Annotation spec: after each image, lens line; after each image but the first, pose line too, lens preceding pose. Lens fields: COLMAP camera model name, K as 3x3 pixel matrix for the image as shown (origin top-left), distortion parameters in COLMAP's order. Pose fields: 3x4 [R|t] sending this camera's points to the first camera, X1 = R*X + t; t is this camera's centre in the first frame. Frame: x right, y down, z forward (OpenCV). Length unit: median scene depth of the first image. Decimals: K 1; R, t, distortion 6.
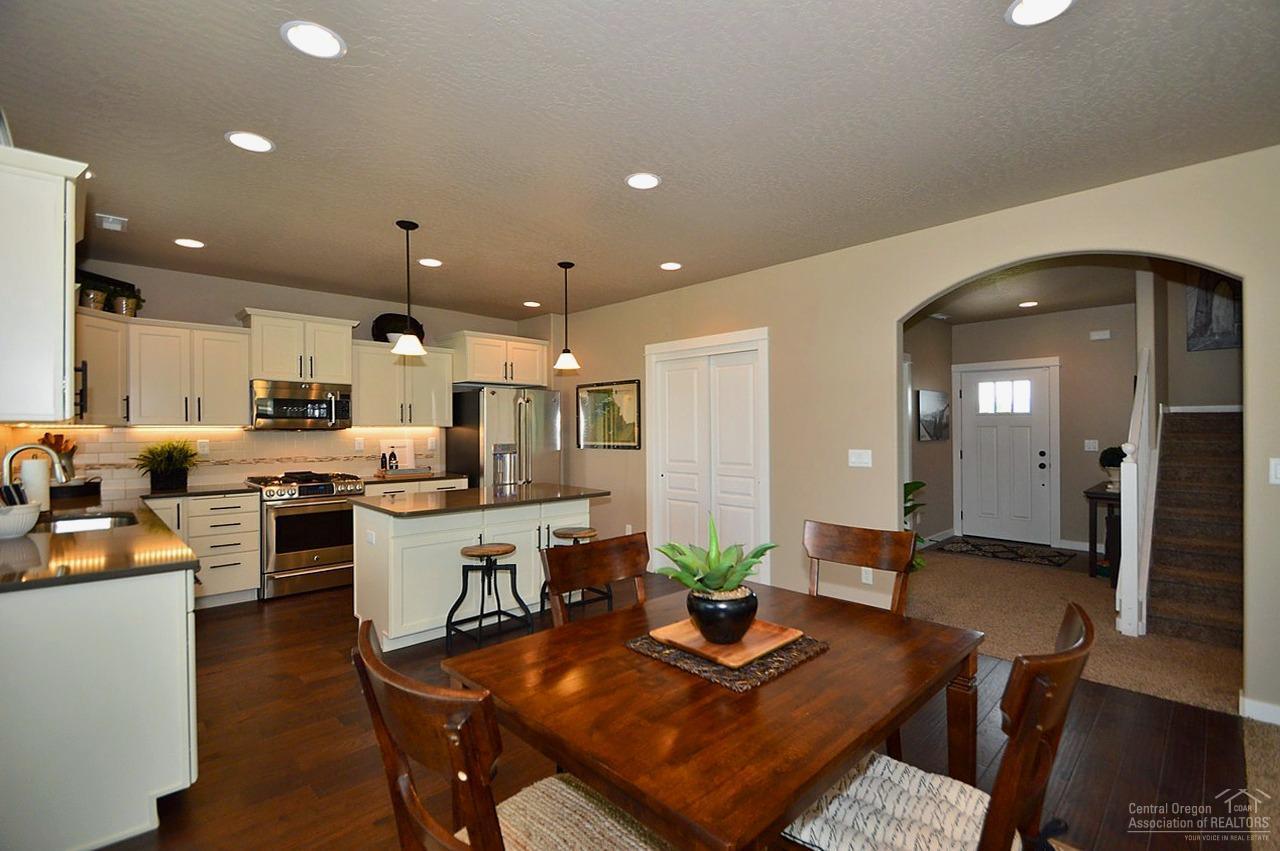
lens RADIAL K [[586.5, 0, 640.0], [0, 586.5, 425.5], [0, 0, 1]] dist [-0.001011, -0.000302]
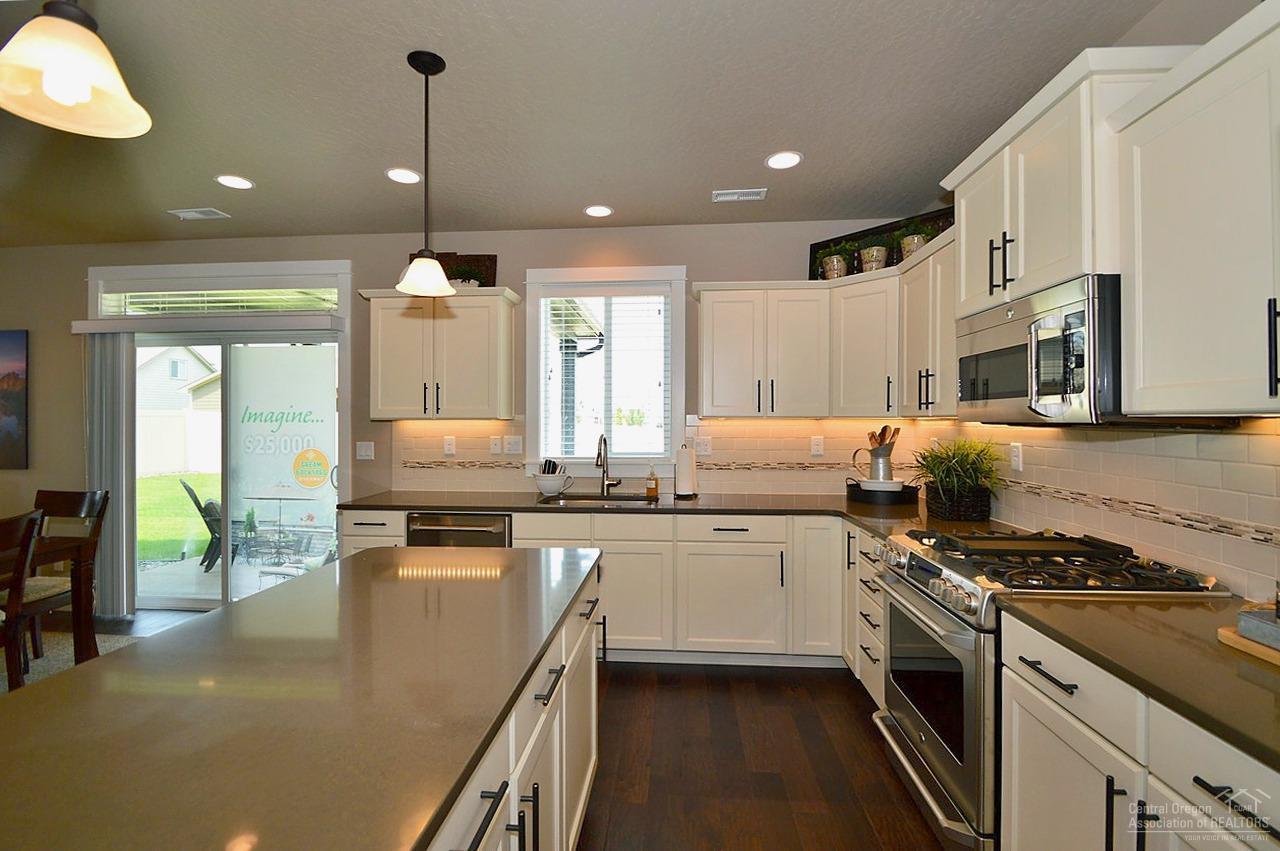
lens RADIAL K [[586.5, 0, 640.0], [0, 586.5, 425.5], [0, 0, 1]] dist [-0.001011, -0.000302]
pose [[-0.760389, 0.004143, -0.649455, -0.147064], [0.005029, 0.999987, 0.000491, 0.007595], [0.649448, -0.002893, -0.760400, 1.161085]]
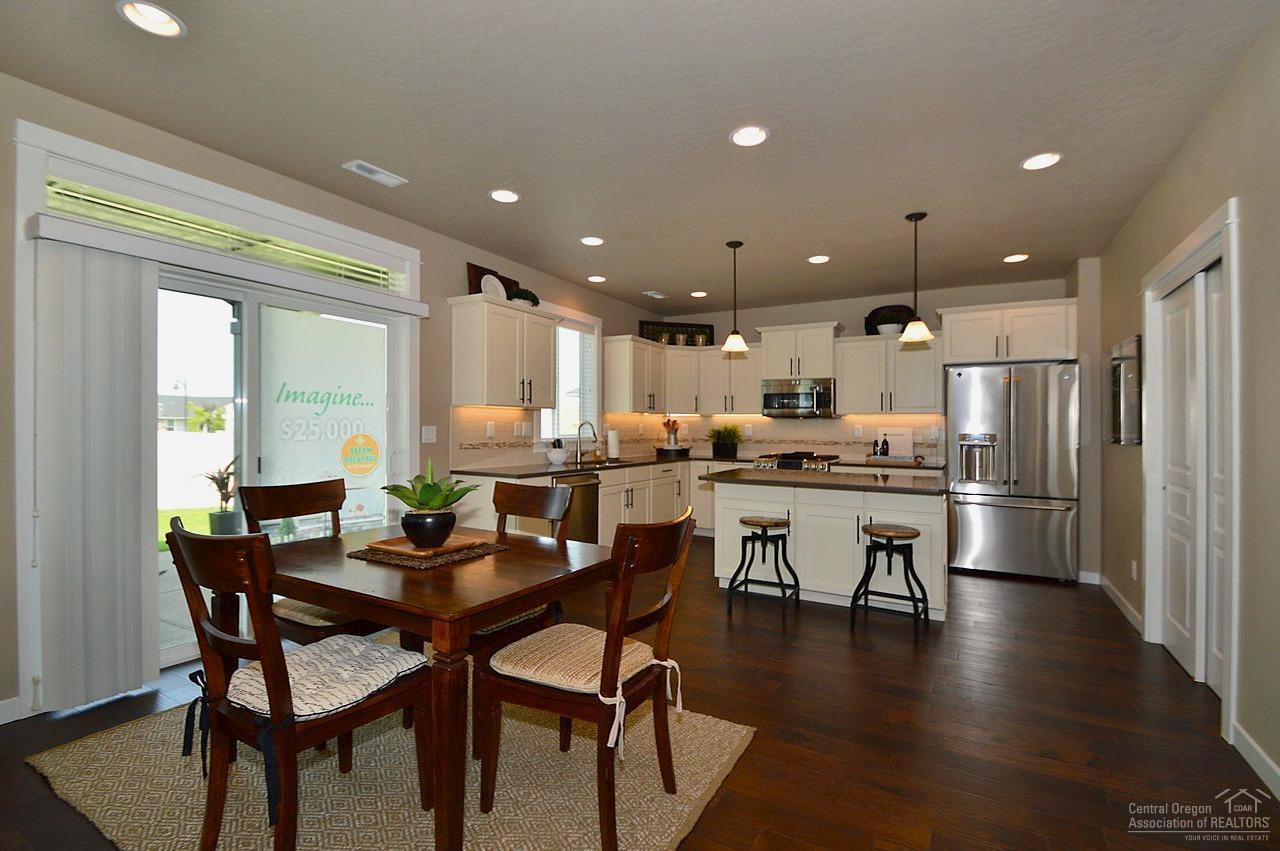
lens RADIAL K [[572.1, 0, 640.0], [0, 572.1, 425.5], [0, 0, 1]] dist [0.000052, -0.000024]
pose [[0.276849, -0.001836, -0.960912, 0.509663], [-0.002617, 0.999993, -0.002665, 0.029164], [0.960910, 0.003252, 0.276843, 0.356702]]
